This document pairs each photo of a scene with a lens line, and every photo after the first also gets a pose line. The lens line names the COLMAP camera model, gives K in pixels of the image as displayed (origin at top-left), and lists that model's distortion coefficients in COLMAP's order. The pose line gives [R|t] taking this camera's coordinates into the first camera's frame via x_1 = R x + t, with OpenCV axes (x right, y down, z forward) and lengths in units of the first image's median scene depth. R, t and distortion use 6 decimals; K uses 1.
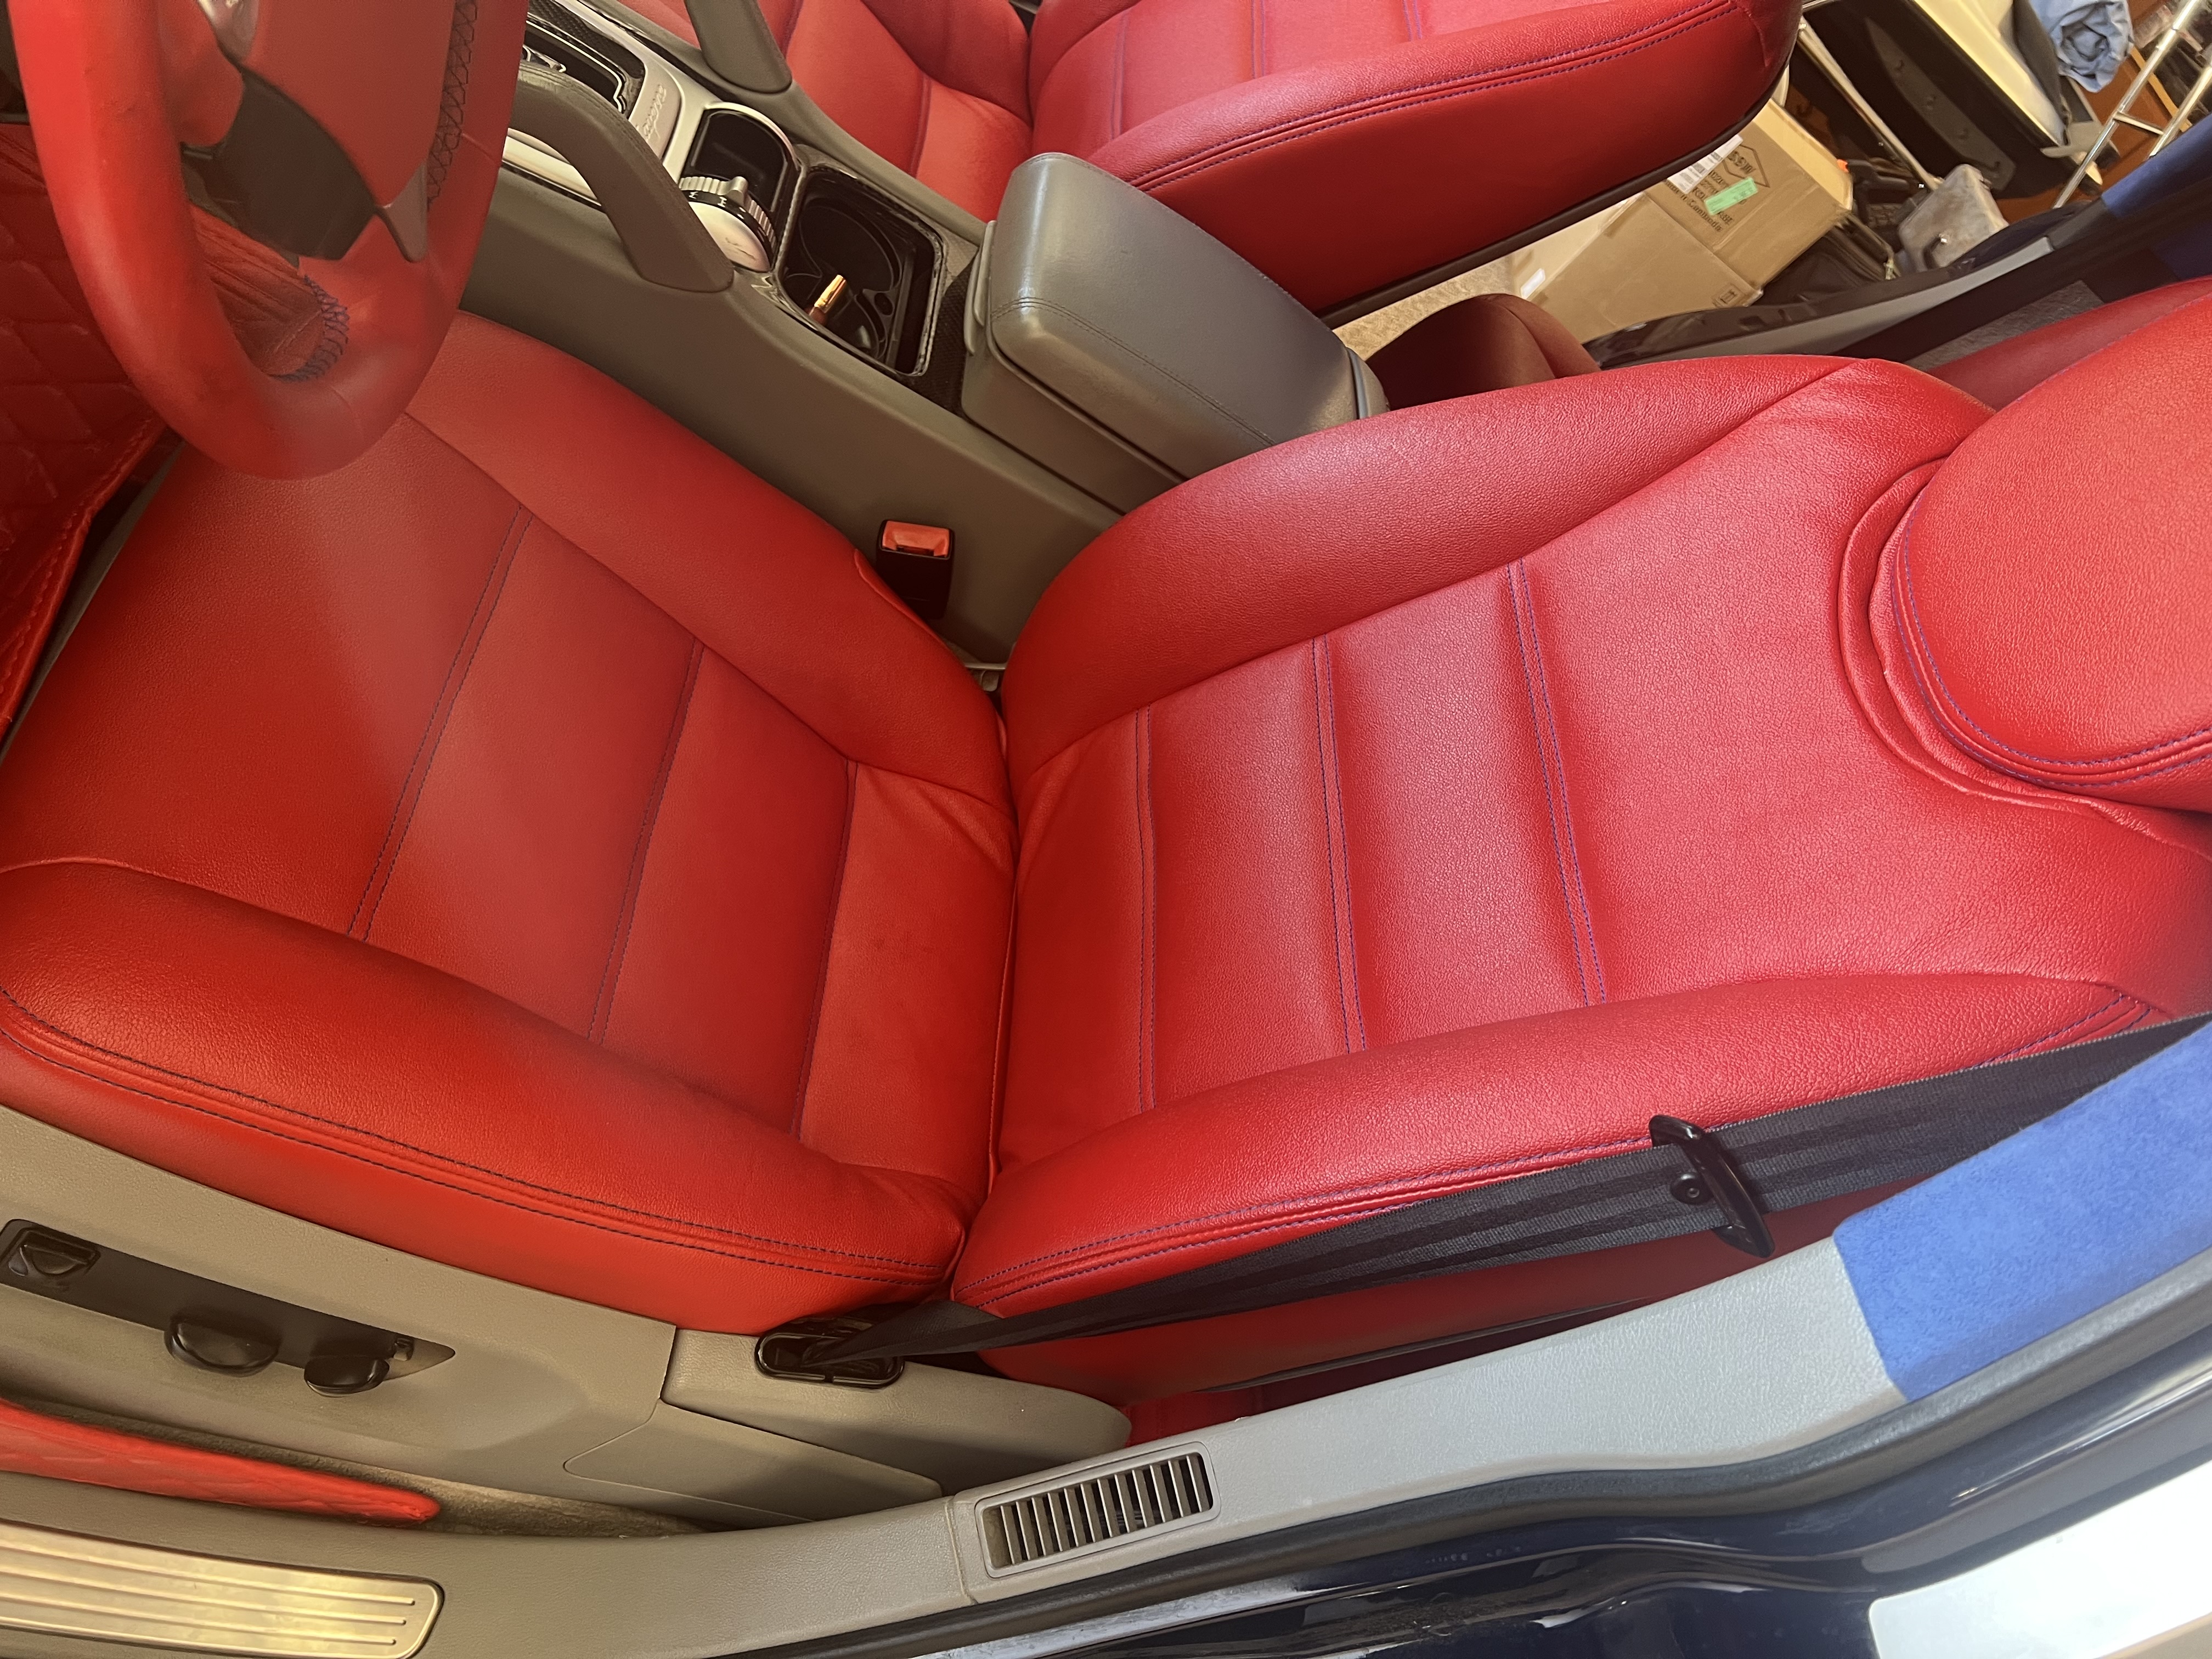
lens RADIAL K [[1676.6, 0, 1116.7], [0, 1676.6, 833.0], [0, 0, 1]] dist [0.059411, -0.055266]
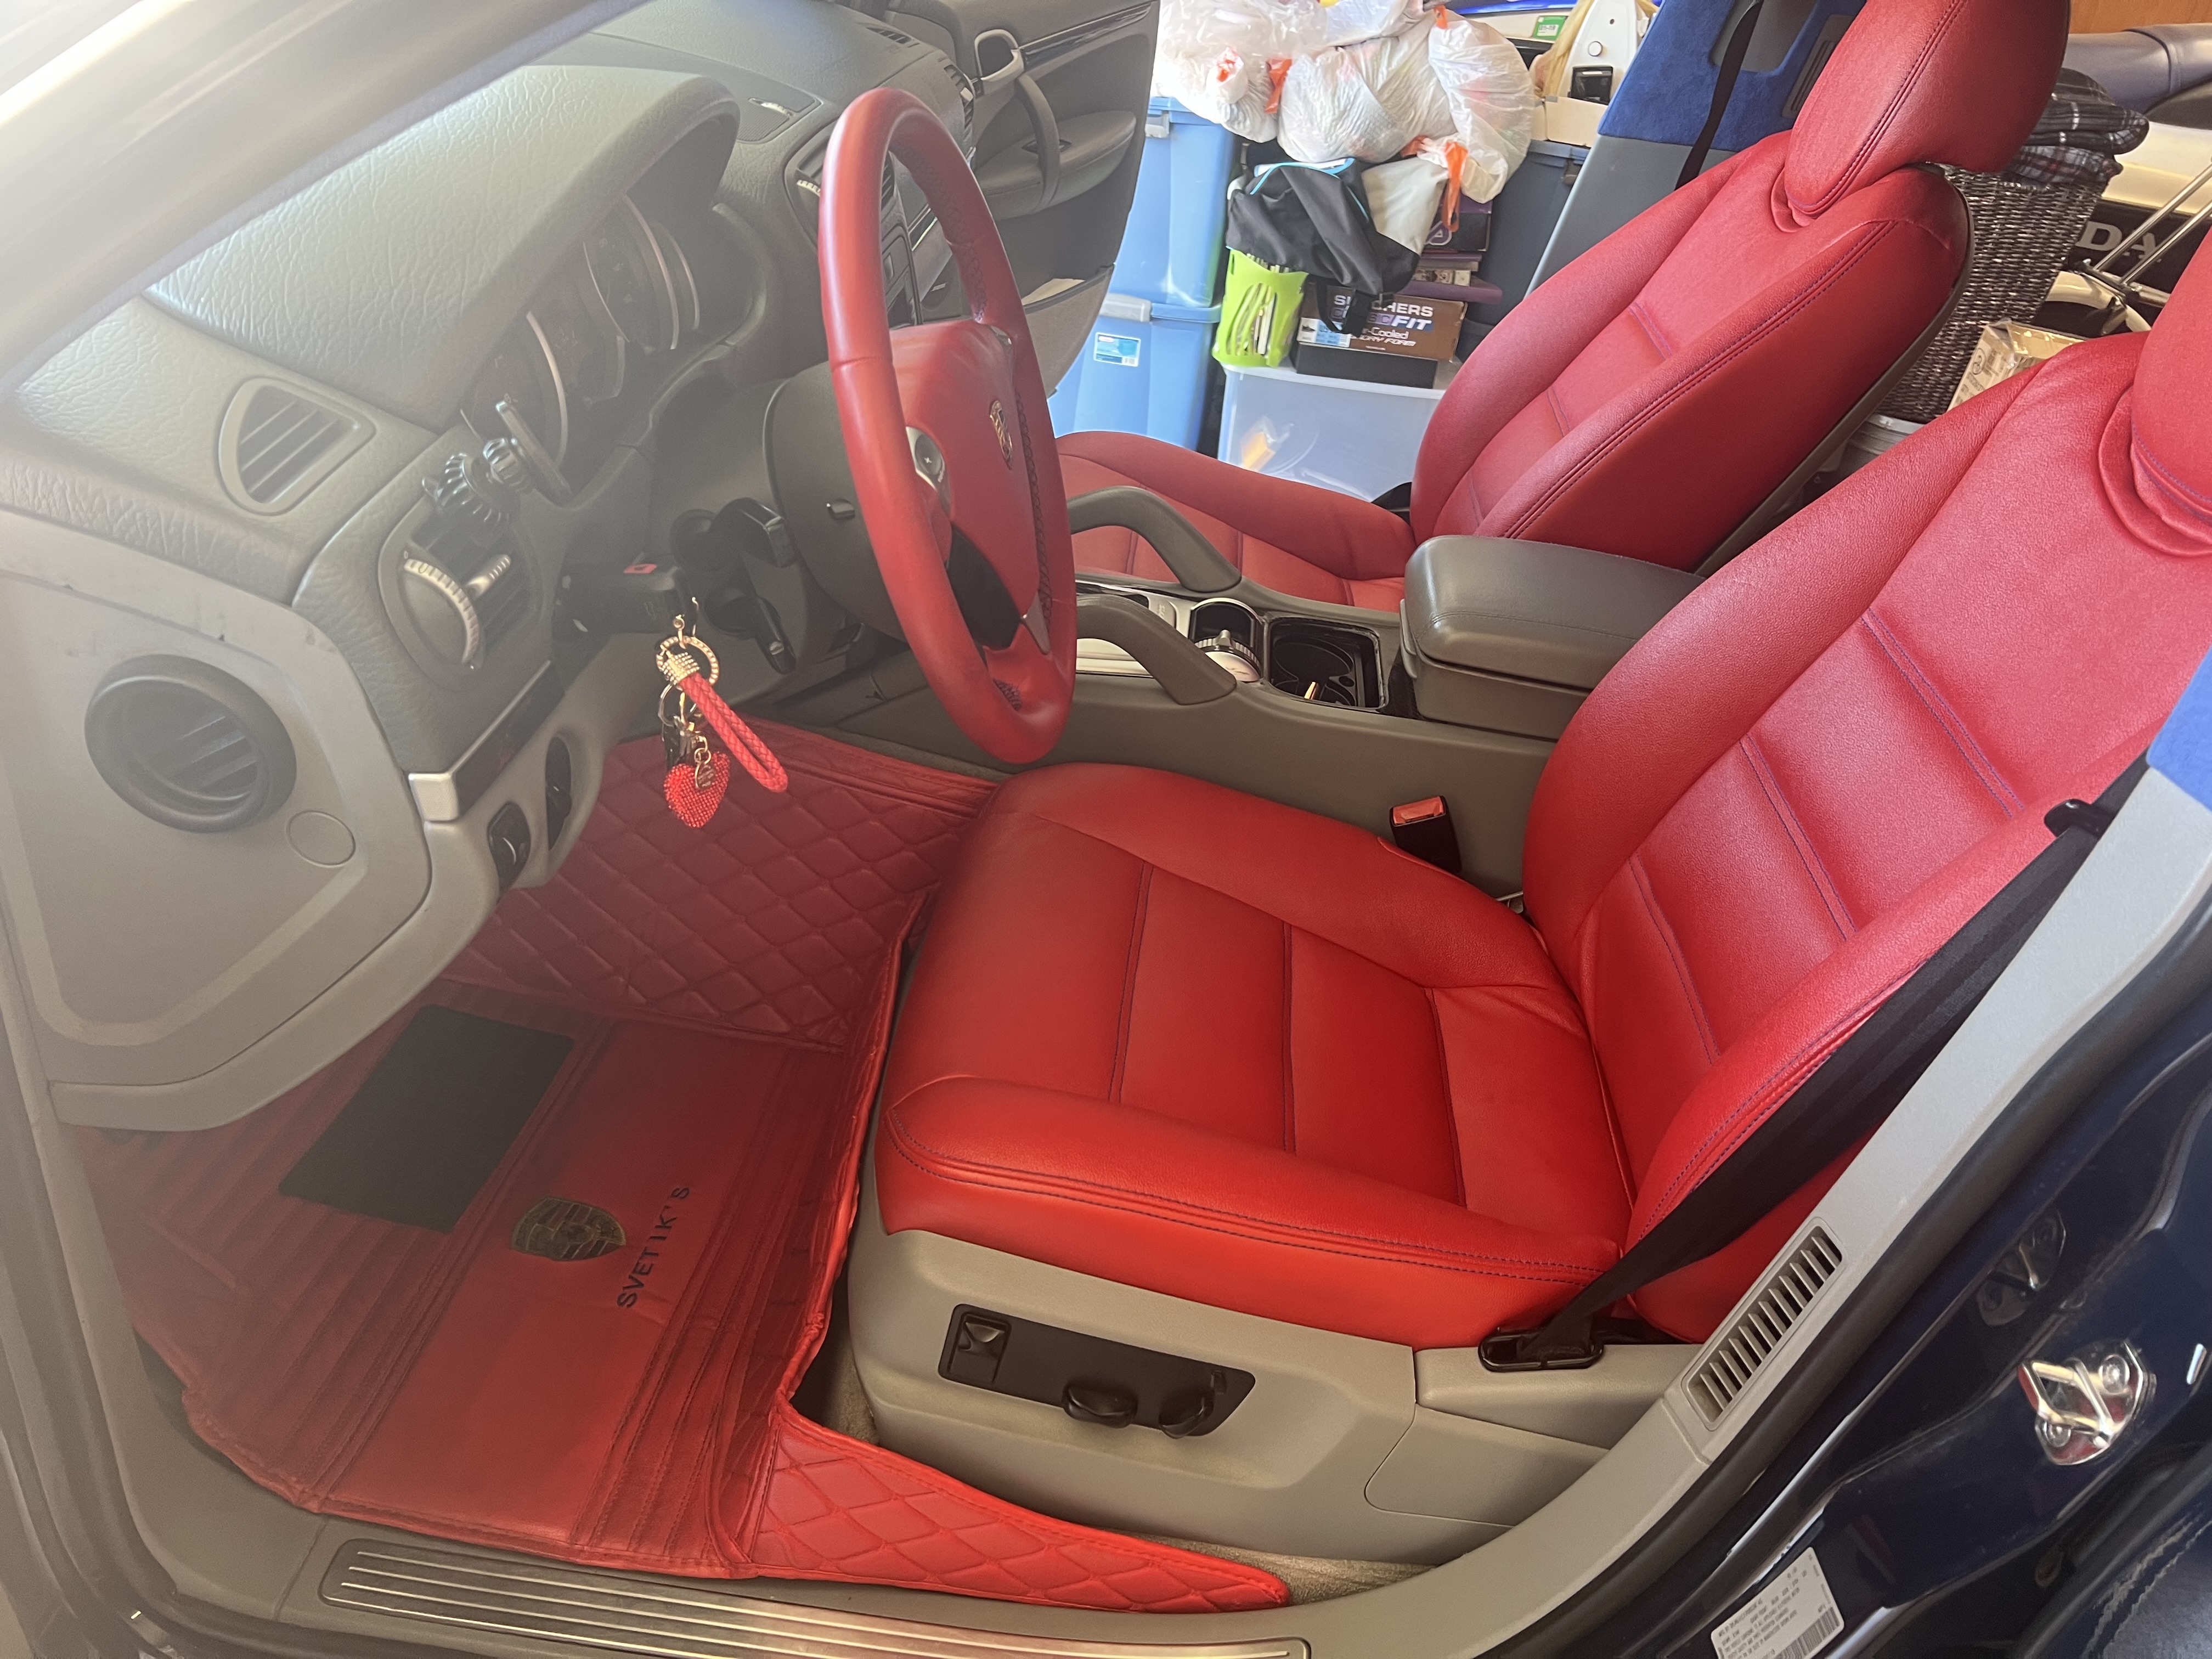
lens RADIAL K [[1676.6, 0, 1116.7], [0, 1676.6, 833.0], [0, 0, 1]] dist [0.059411, -0.055266]
pose [[0.886338, -0.371197, -0.276798, 0.030206], [0.243643, 0.882214, -0.402910, 0.333108], [0.393754, 0.289674, 0.872380, -0.246219]]
